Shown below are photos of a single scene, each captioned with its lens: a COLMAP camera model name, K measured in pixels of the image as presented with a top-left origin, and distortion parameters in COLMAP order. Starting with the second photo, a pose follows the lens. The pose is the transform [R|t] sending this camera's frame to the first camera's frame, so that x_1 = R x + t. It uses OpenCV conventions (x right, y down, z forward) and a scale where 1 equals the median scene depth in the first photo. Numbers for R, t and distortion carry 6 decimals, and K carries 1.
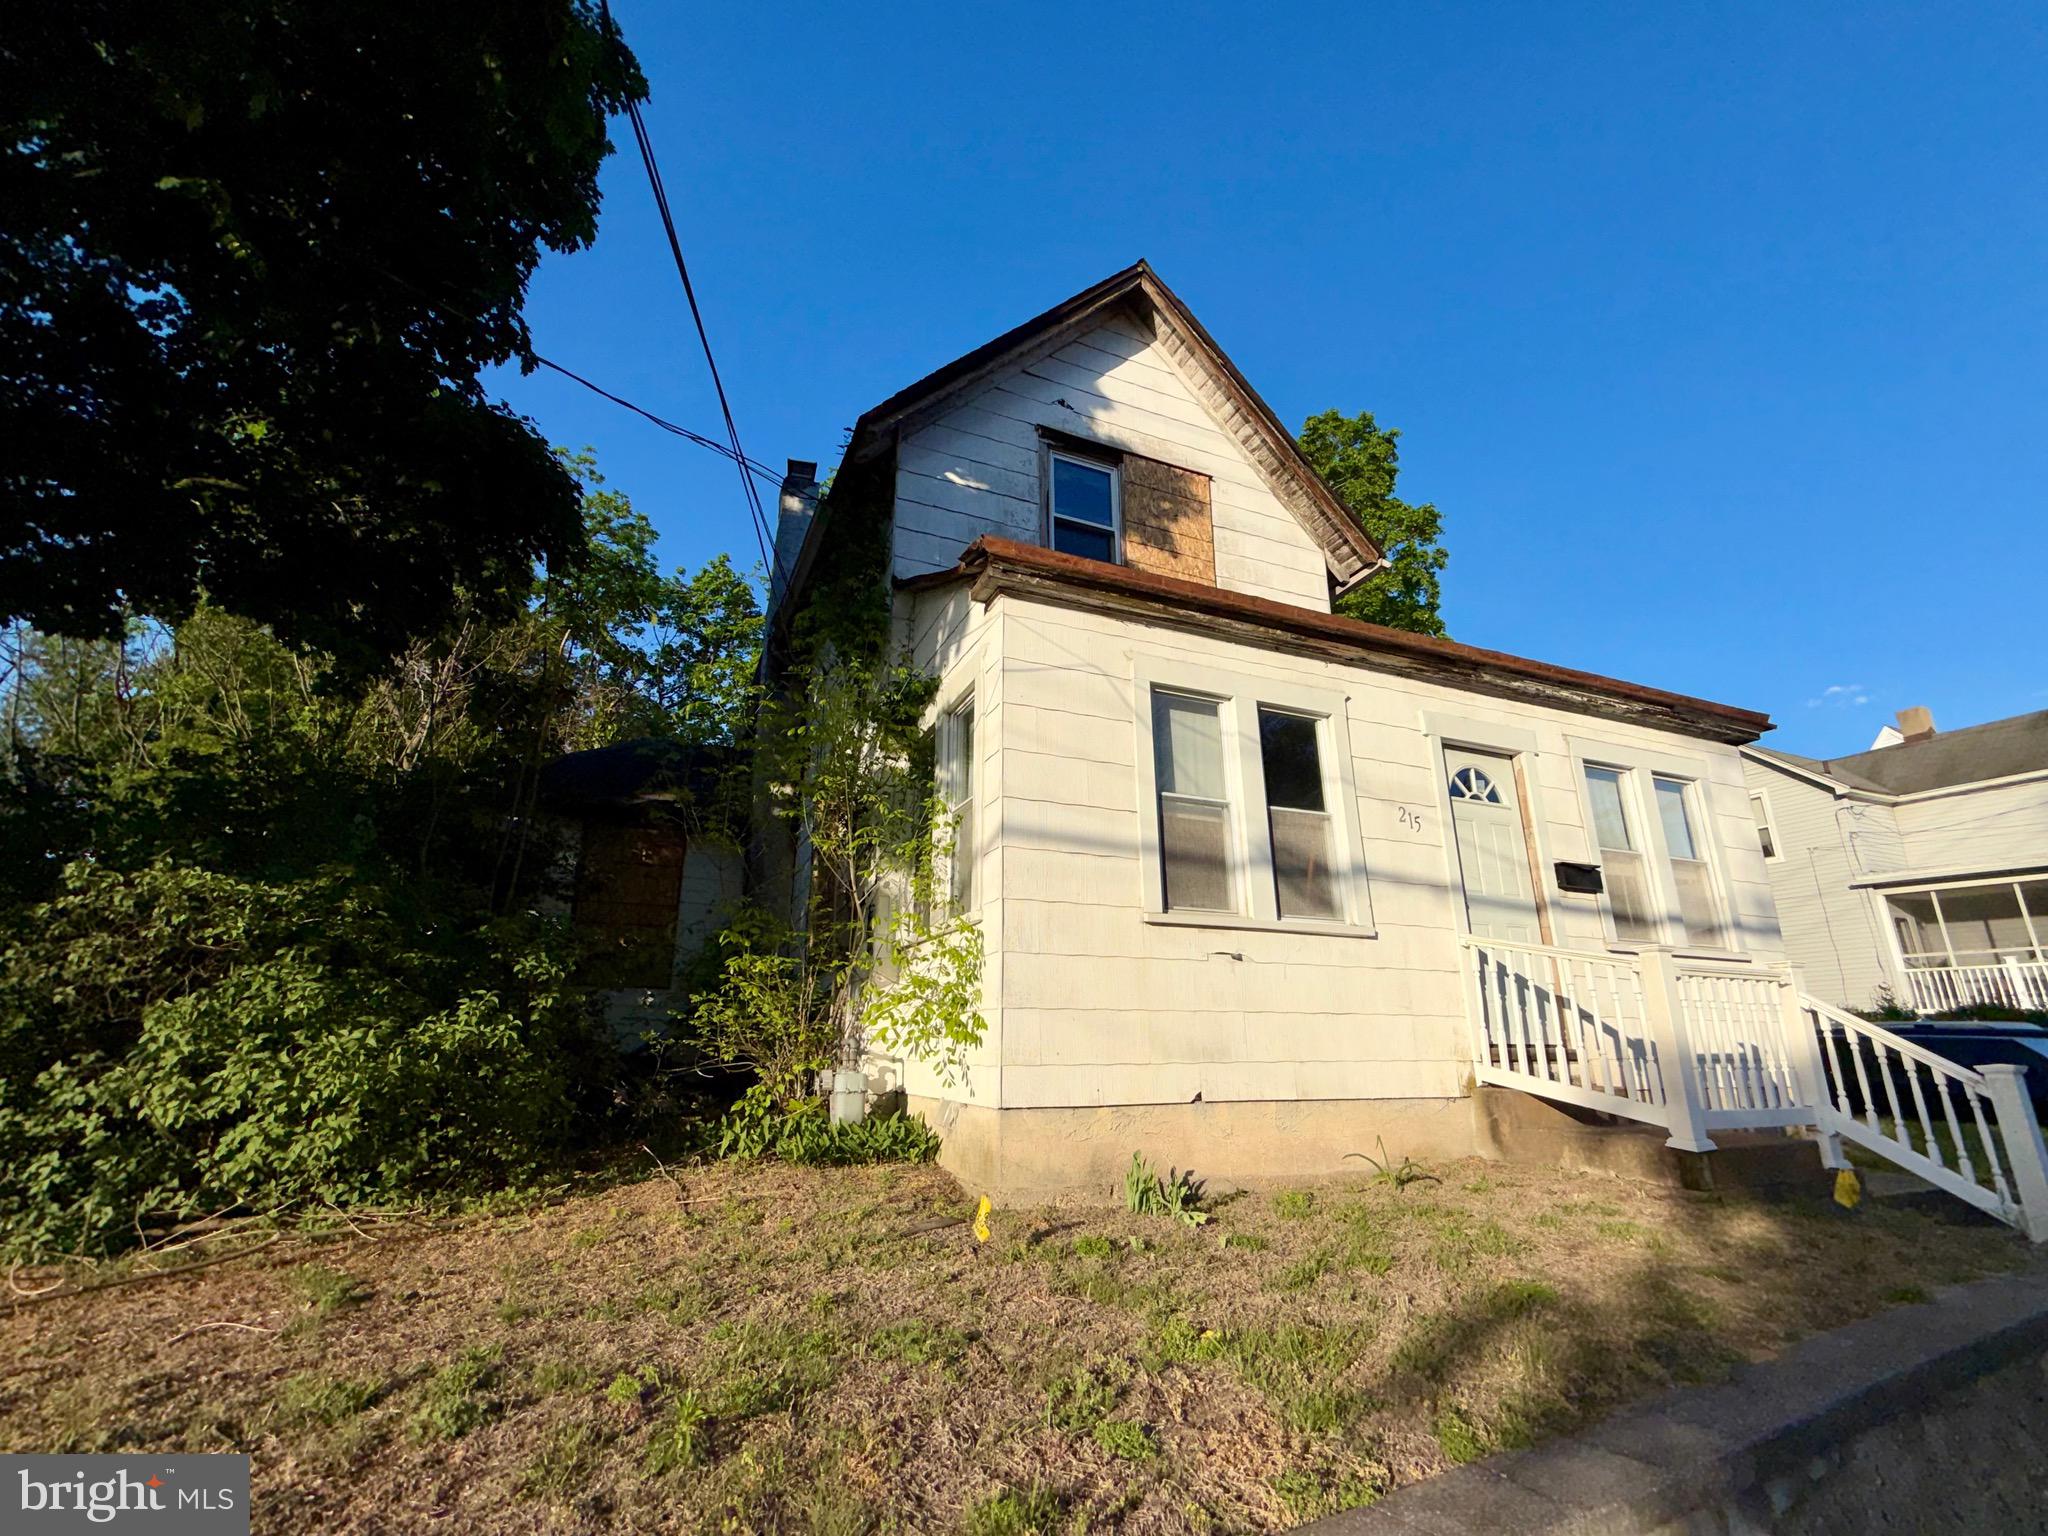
lens RADIAL K [[899.7, 0, 1029.4], [0, 899.7, 768.2], [0, 0, 1]] dist [0.000527, -0.001013]
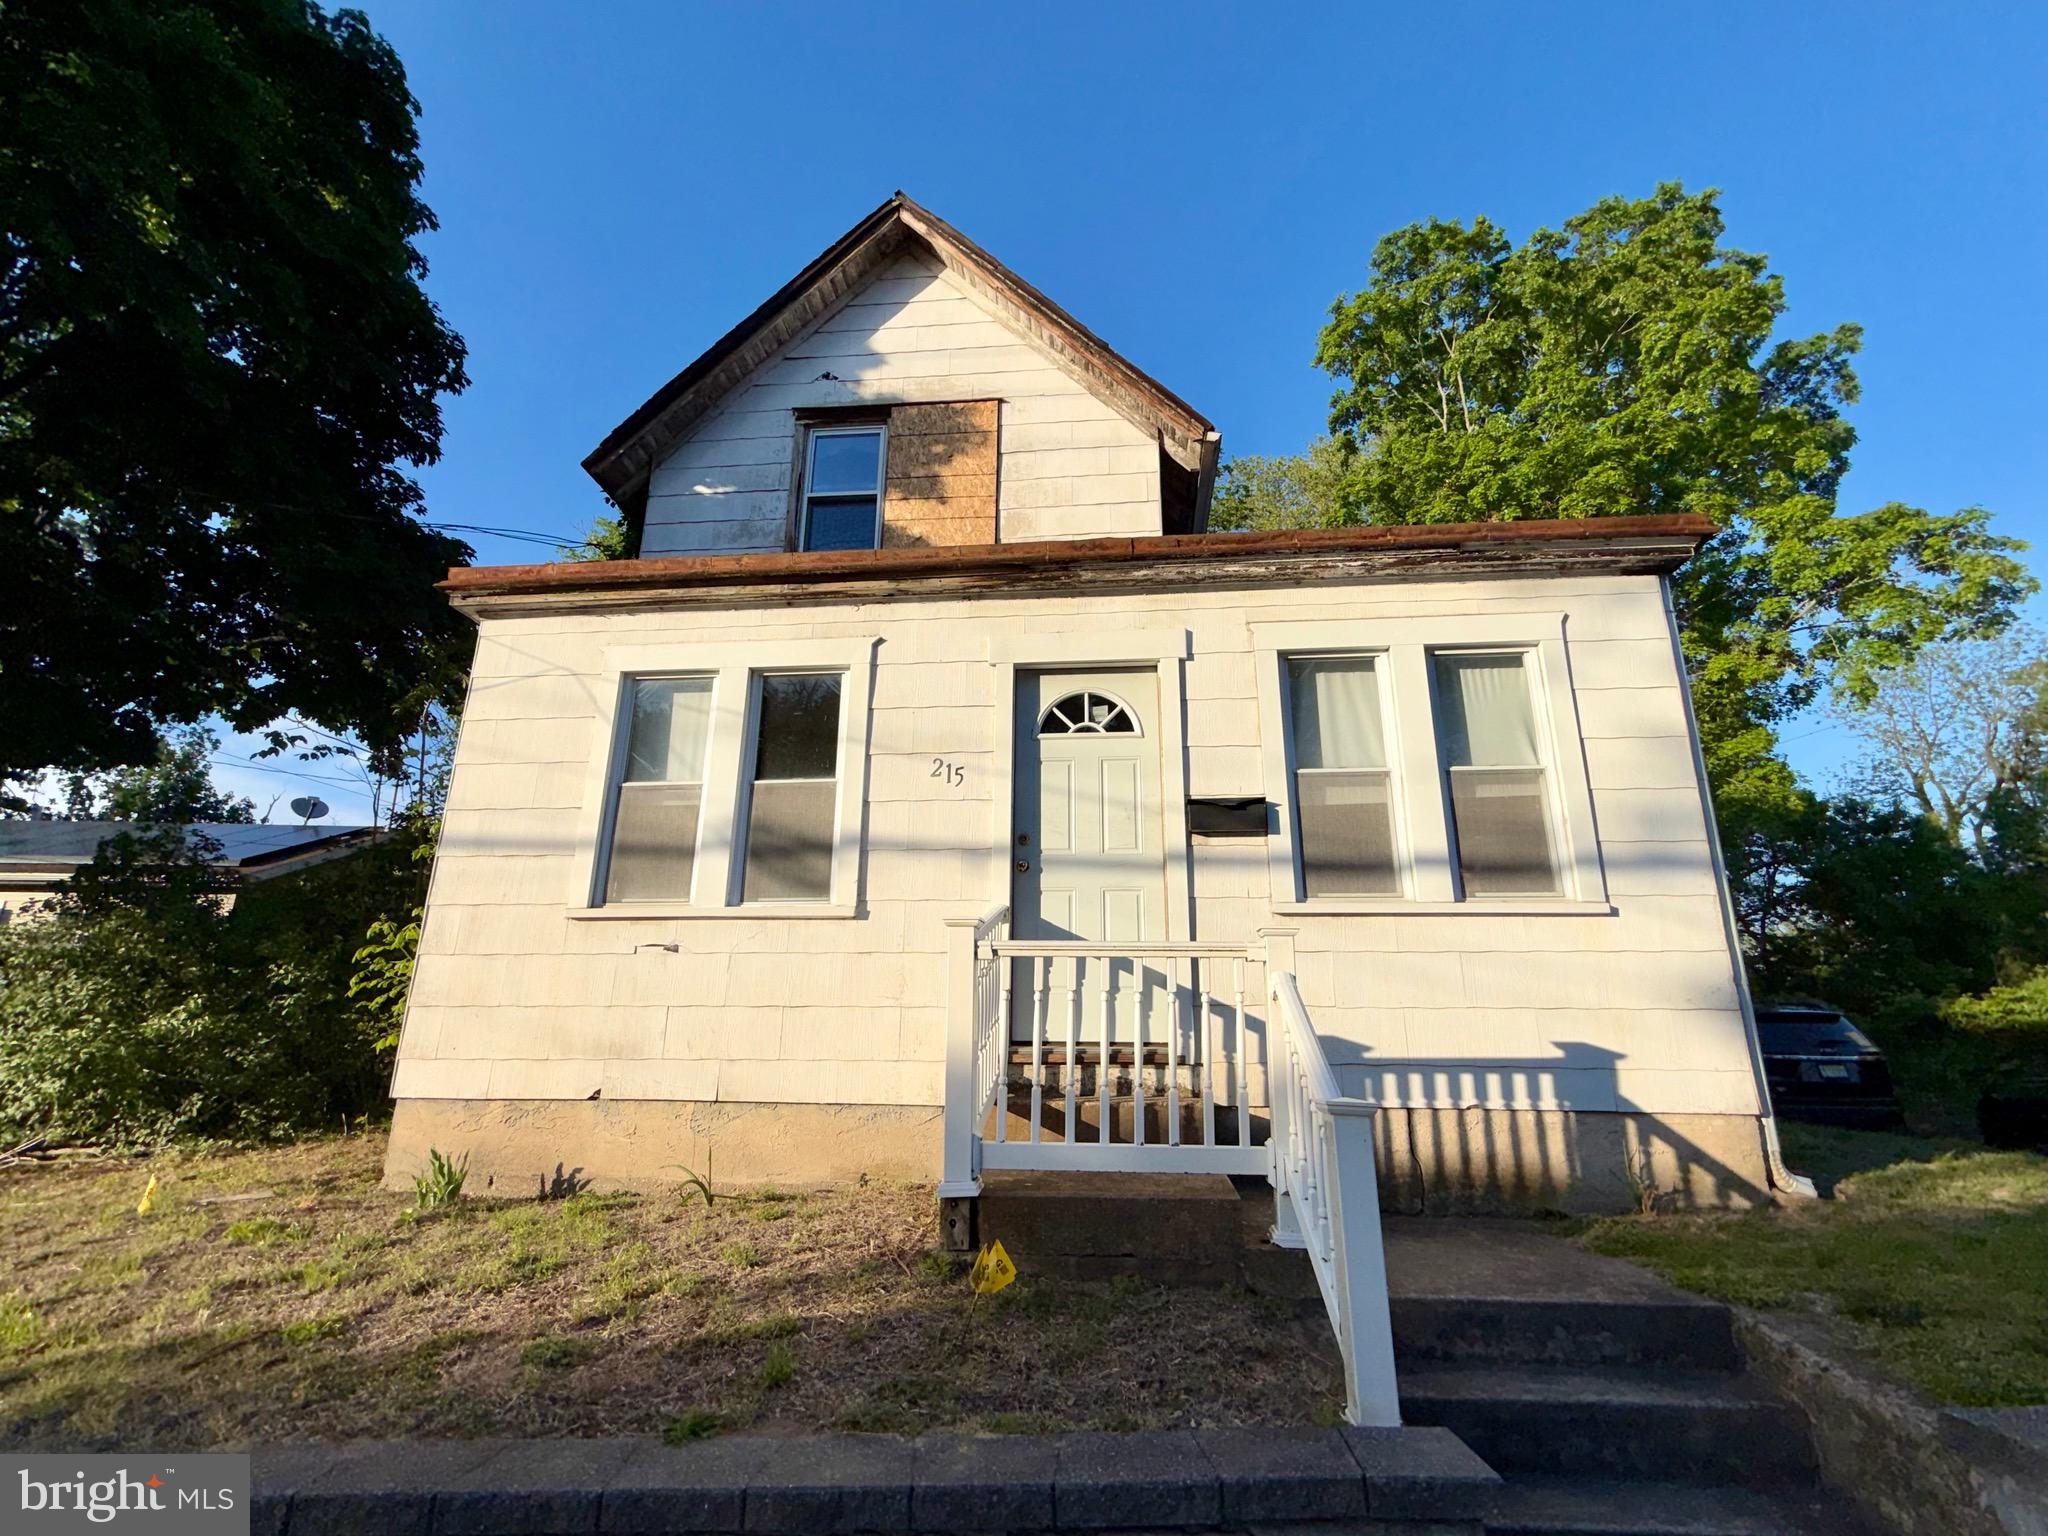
lens RADIAL K [[899.7, 0, 1027.4], [0, 899.7, 772.5], [0, 0, 1]] dist [0.000527, -0.001013]
pose [[0.877757, -0.123718, -0.462858, 0.803860], [0.139552, 0.990215, -0.000031, 0.061868], [0.458332, -0.064565, 0.886433, 0.271561]]
